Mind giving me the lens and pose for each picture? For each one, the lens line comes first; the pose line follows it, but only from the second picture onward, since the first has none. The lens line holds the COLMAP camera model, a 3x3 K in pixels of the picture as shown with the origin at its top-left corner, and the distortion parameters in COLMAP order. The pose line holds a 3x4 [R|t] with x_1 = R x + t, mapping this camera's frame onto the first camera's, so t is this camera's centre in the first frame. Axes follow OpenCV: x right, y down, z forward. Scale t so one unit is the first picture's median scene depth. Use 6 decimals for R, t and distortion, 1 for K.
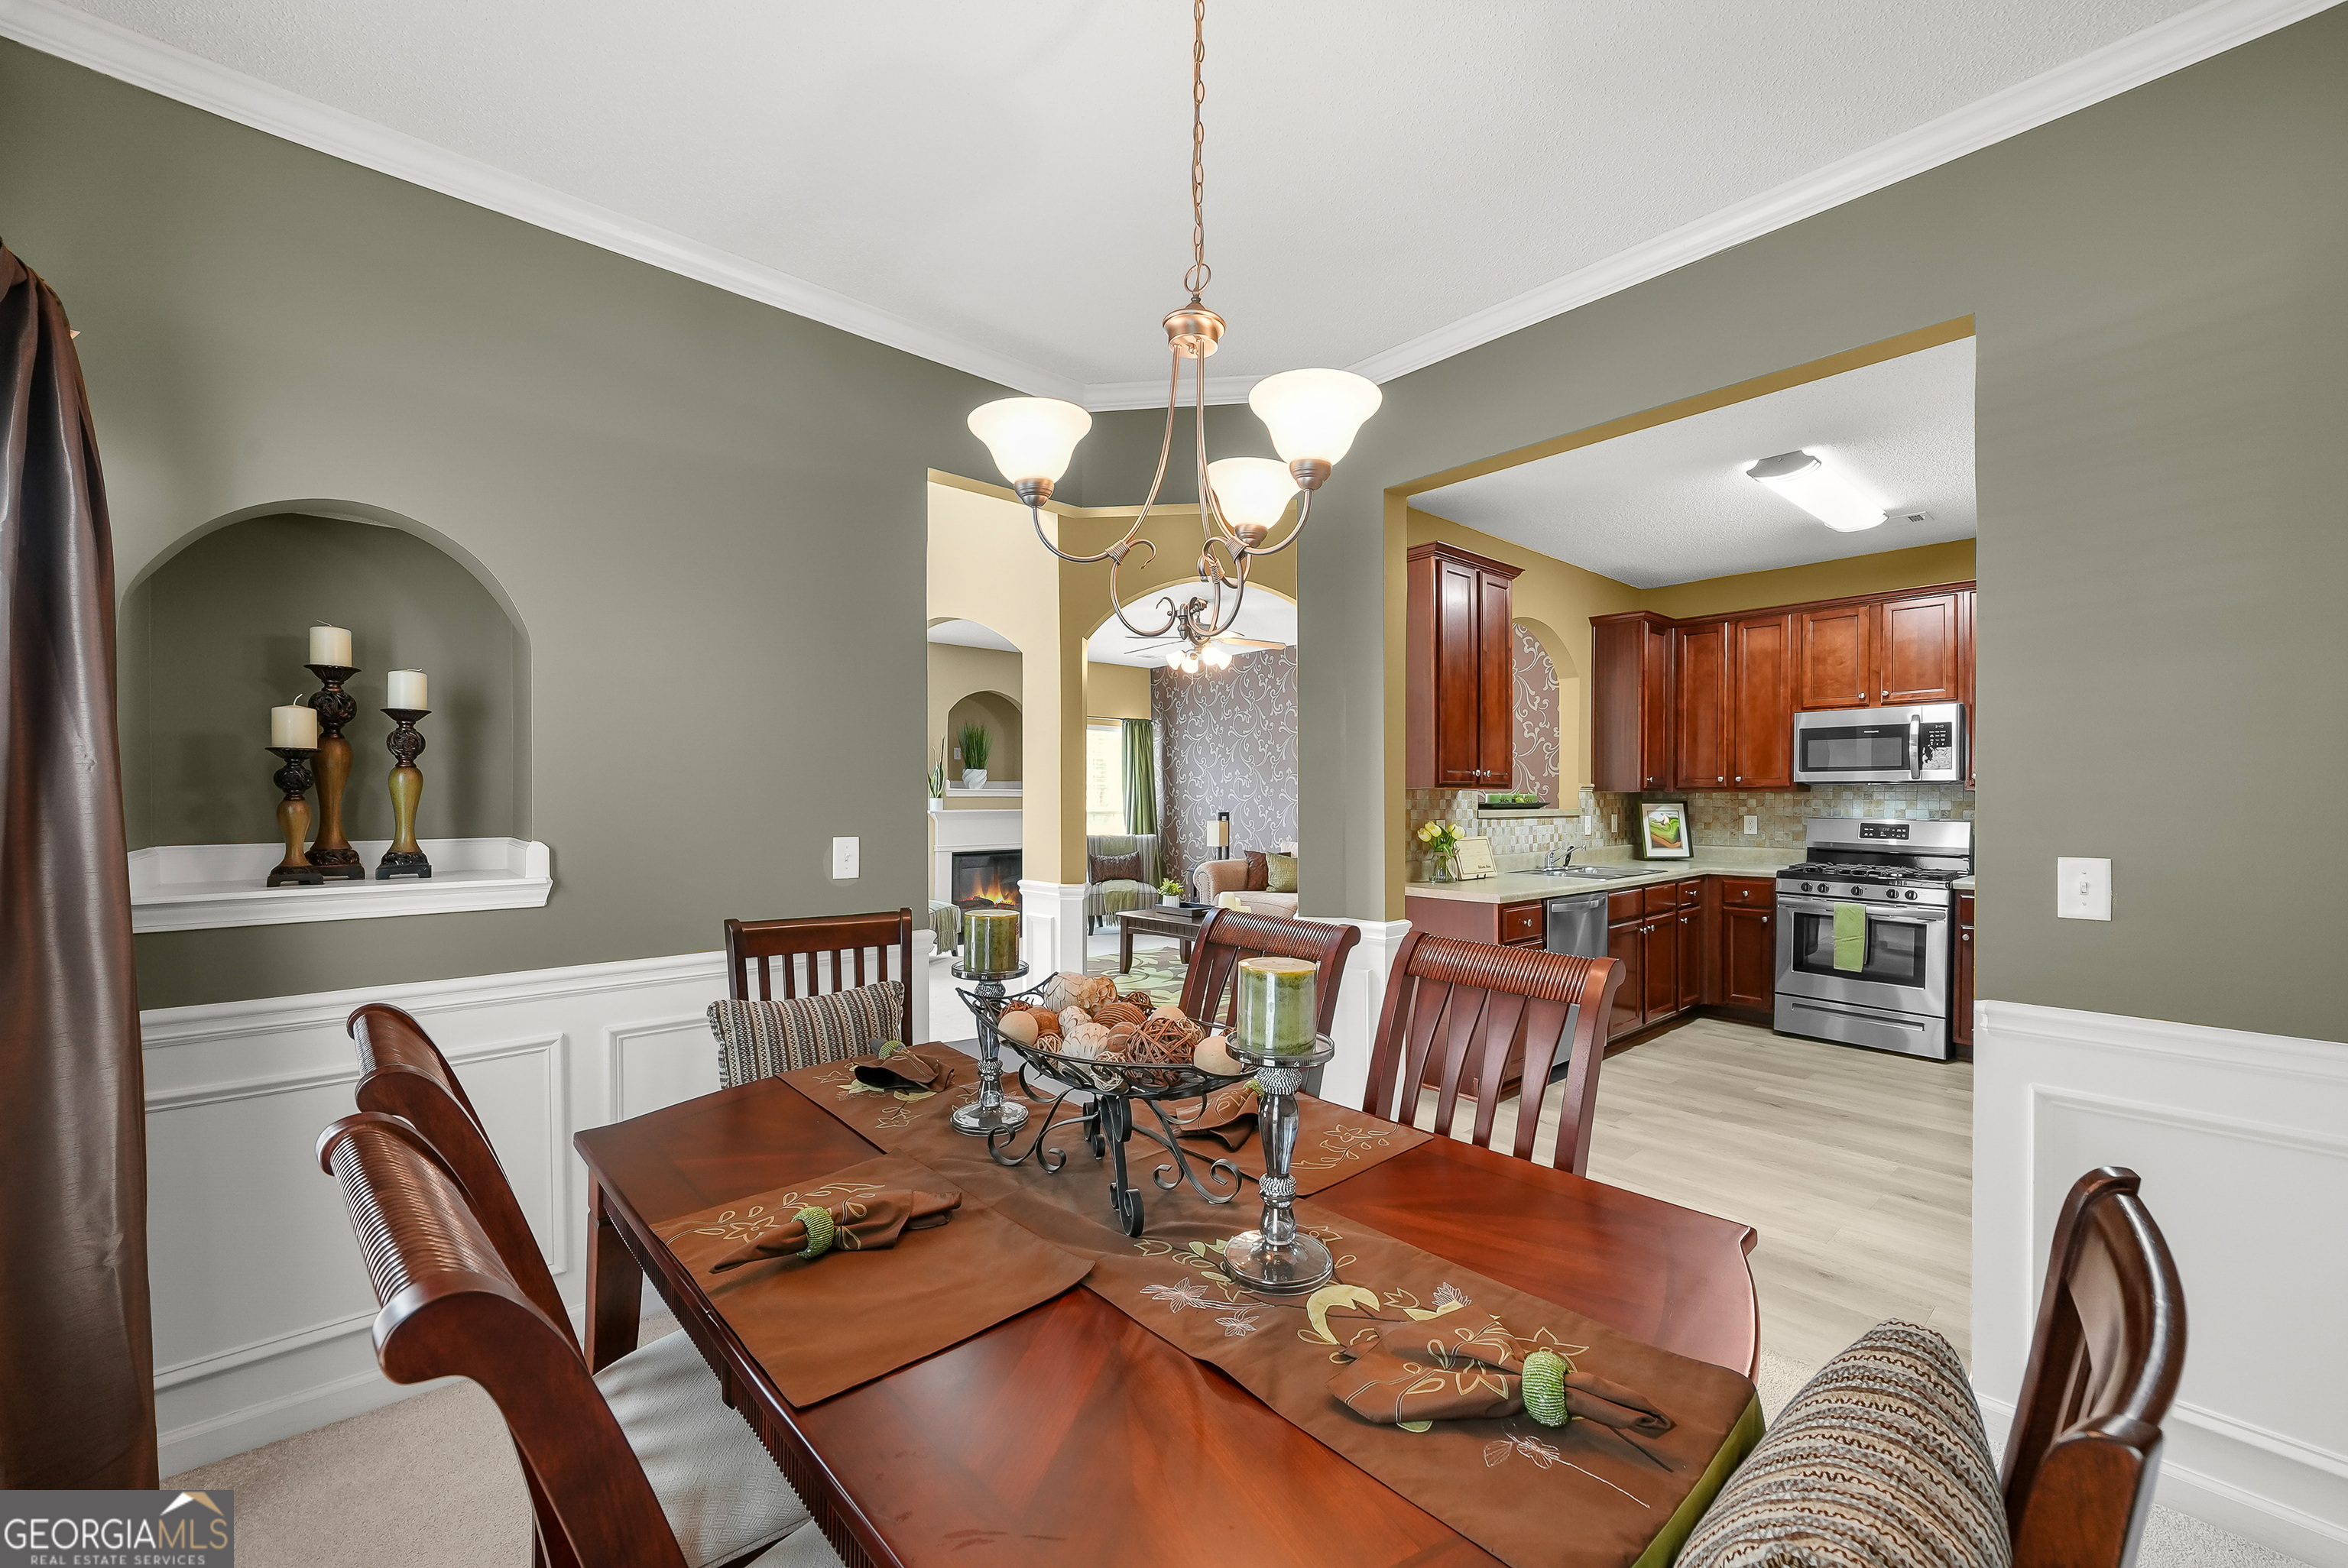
lens RADIAL K [[924.7, 0, 1184.7], [0, 924.7, 799.4], [0, 0, 1]] dist [-0.006972, 0.001003]
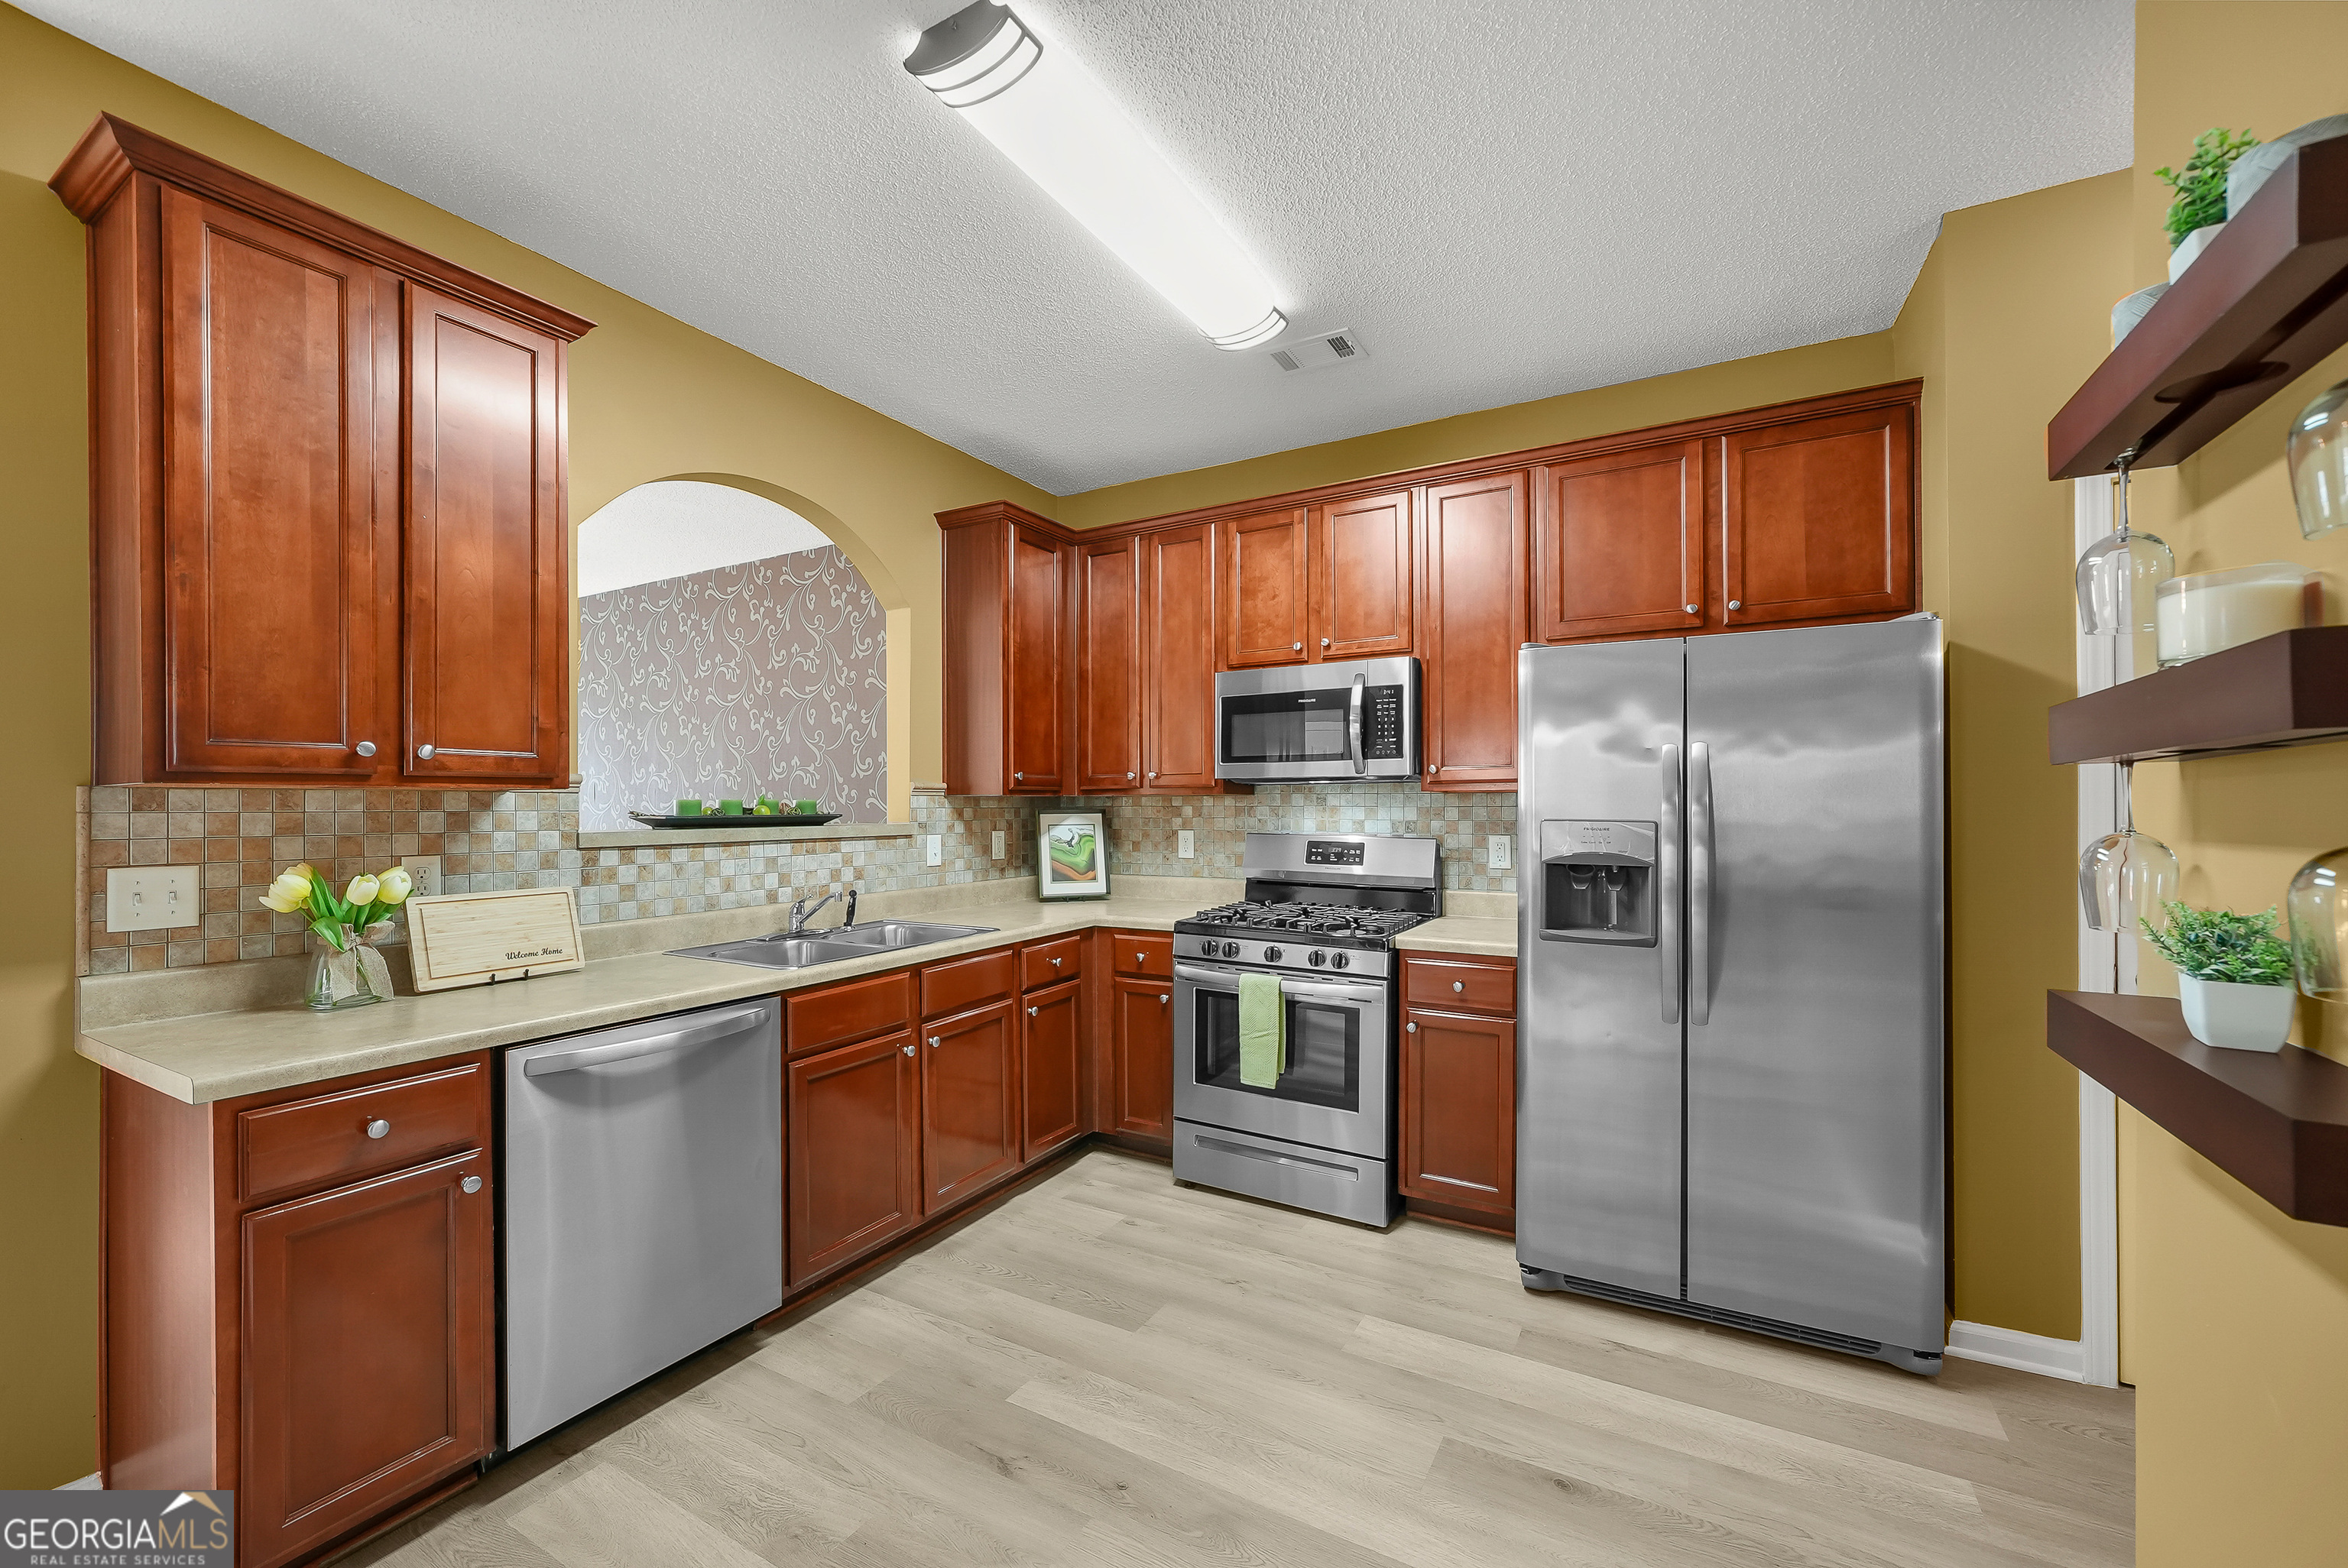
lens RADIAL K [[924.7, 0, 1178.7], [0, 924.7, 803.6], [0, 0, 1]] dist [-0.006972, 0.001003]
pose [[0.946643, -0.005506, 0.322236, 0.423756], [0.007251, 0.999965, -0.004215, 0.000712], [-0.322202, 0.006326, 0.946650, 0.391131]]
